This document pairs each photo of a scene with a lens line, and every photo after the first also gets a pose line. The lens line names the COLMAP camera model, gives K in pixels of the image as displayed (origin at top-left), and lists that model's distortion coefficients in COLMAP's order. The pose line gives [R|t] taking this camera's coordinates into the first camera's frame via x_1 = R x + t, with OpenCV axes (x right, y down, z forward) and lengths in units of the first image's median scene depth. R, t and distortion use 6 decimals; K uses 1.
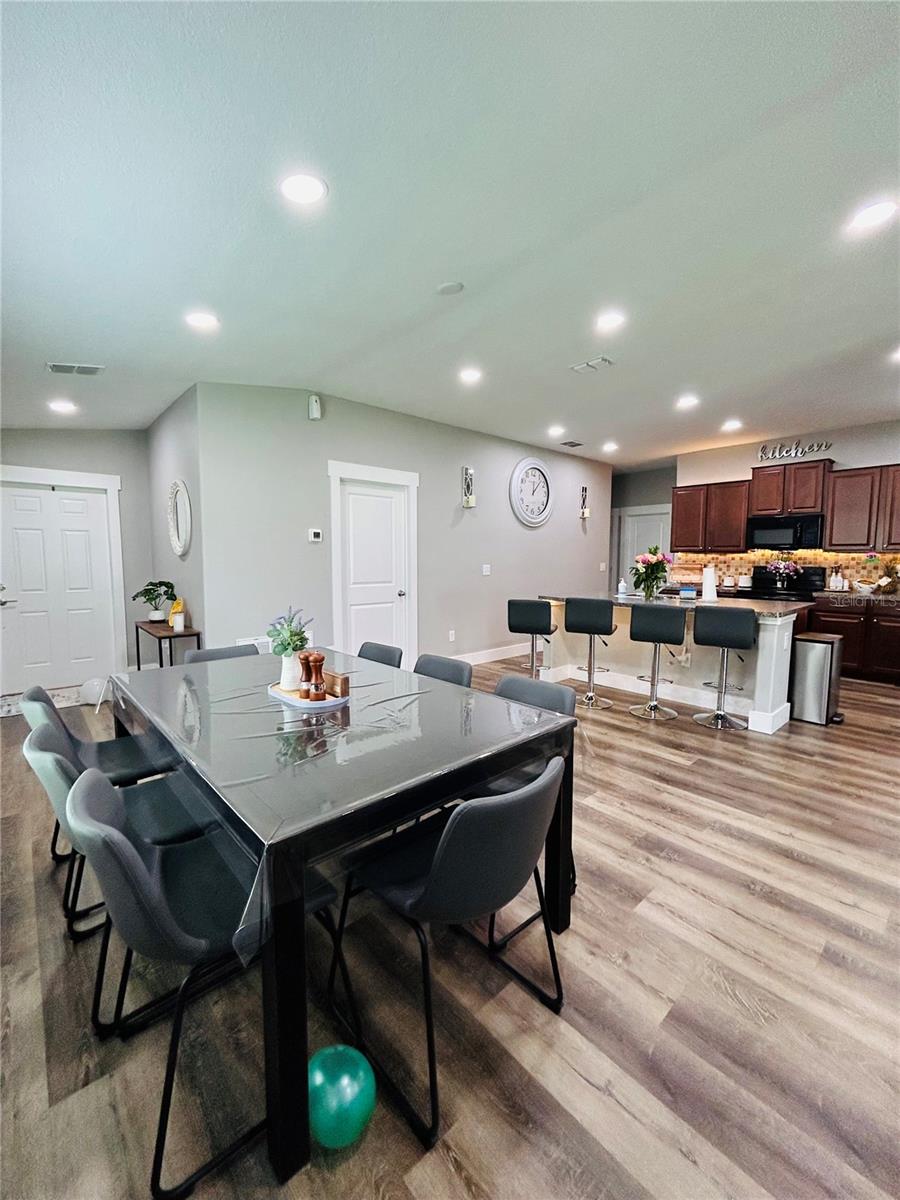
lens RADIAL K [[485.4, 0, 451.4], [0, 485.4, 597.4], [0, 0, 1]] dist [0.000941, 0.000132]
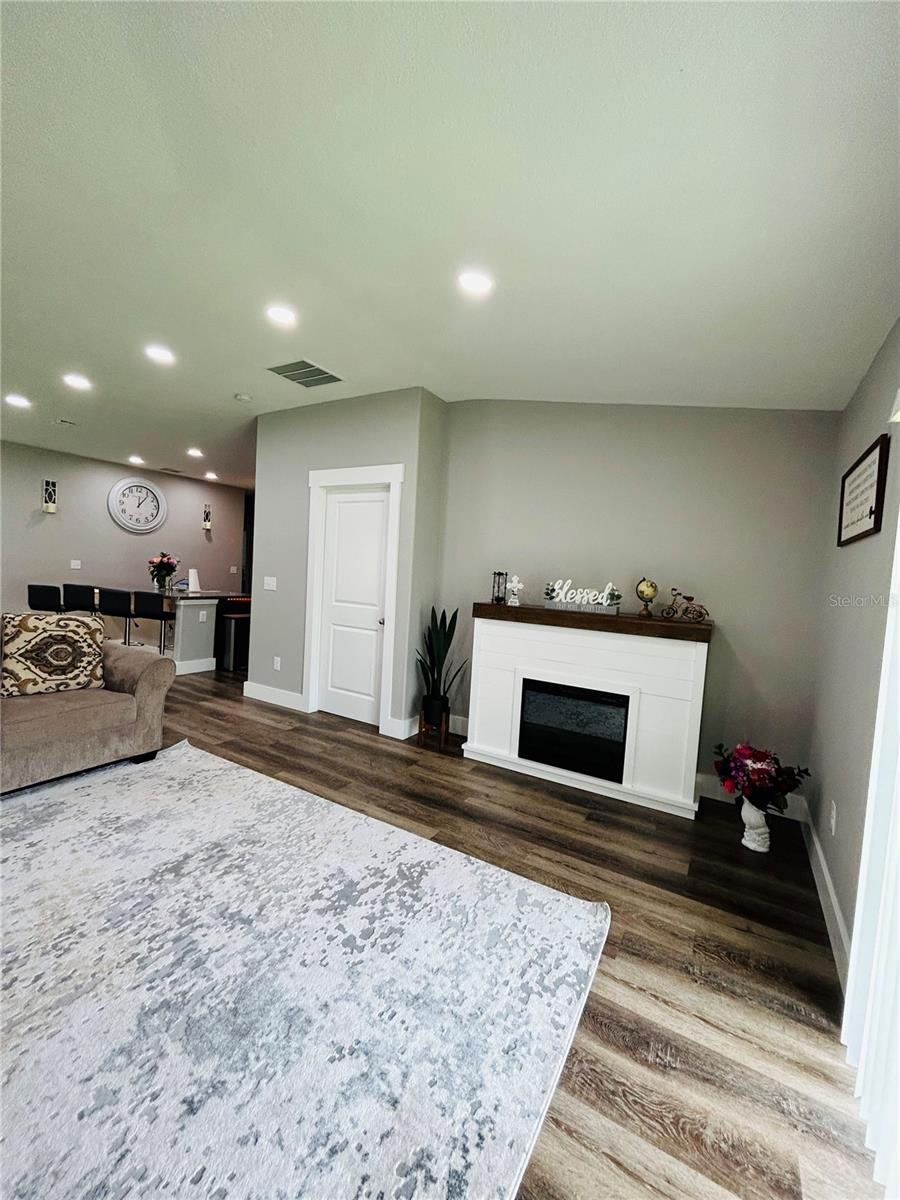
lens RADIAL K [[485.4, 0, 451.4], [0, 485.4, 597.4], [0, 0, 1]] dist [0.000941, 0.000132]
pose [[0.950821, 0.037035, 0.307518, 0.634324], [-0.031339, 0.999234, -0.023443, 0.026609], [-0.308150, 0.012653, 0.951253, -0.483689]]
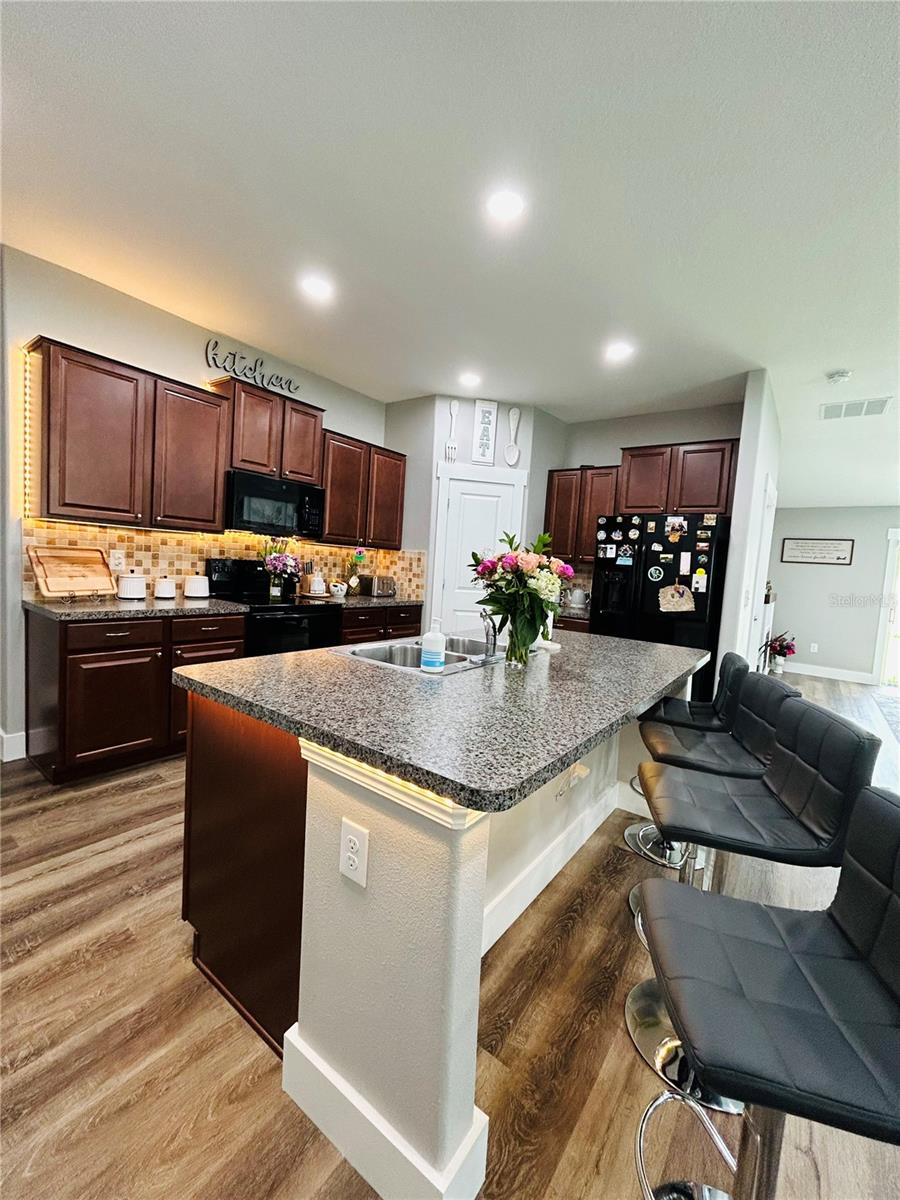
lens RADIAL K [[485.4, 0, 451.4], [0, 485.4, 597.4], [0, 0, 1]] dist [0.000941, 0.000132]
pose [[-0.204558, -0.082631, 0.975361, 0.027629], [0.014464, 0.996067, 0.087418, -0.071949], [-0.978748, 0.031990, -0.202558, 0.936487]]
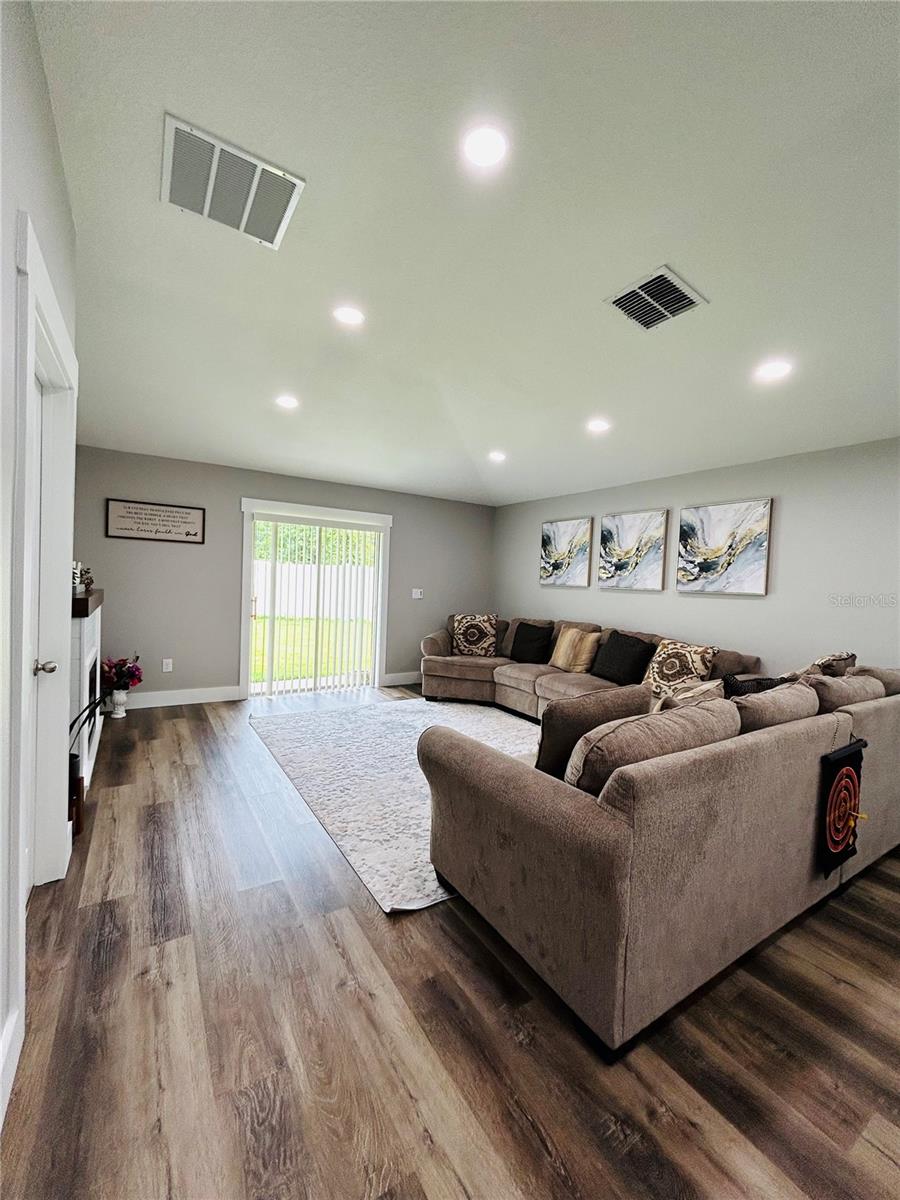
lens RADIAL K [[485.4, 0, 451.4], [0, 485.4, 597.4], [0, 0, 1]] dist [0.000941, 0.000132]
pose [[-0.986959, -0.046962, 0.153967, 0.424734], [-0.029708, 0.993207, 0.112503, -0.048120], [-0.158205, 0.106462, -0.981650, 0.521015]]
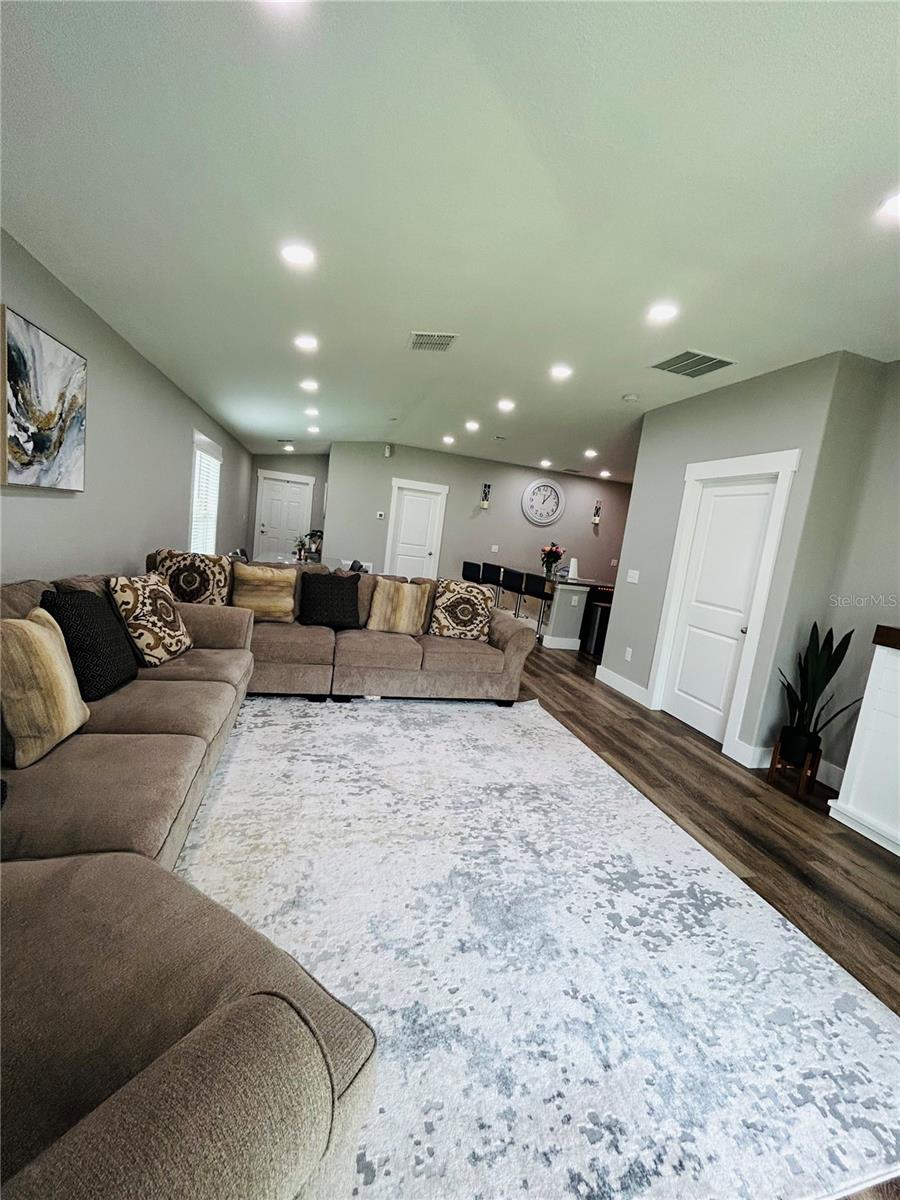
lens RADIAL K [[485.4, 0, 451.4], [0, 485.4, 597.4], [0, 0, 1]] dist [0.000941, 0.000132]
pose [[0.888462, 0.168615, -0.426853, 0.681640], [-0.158270, 0.985578, 0.059895, 0.028619], [0.430796, 0.014343, 0.902335, -0.507800]]
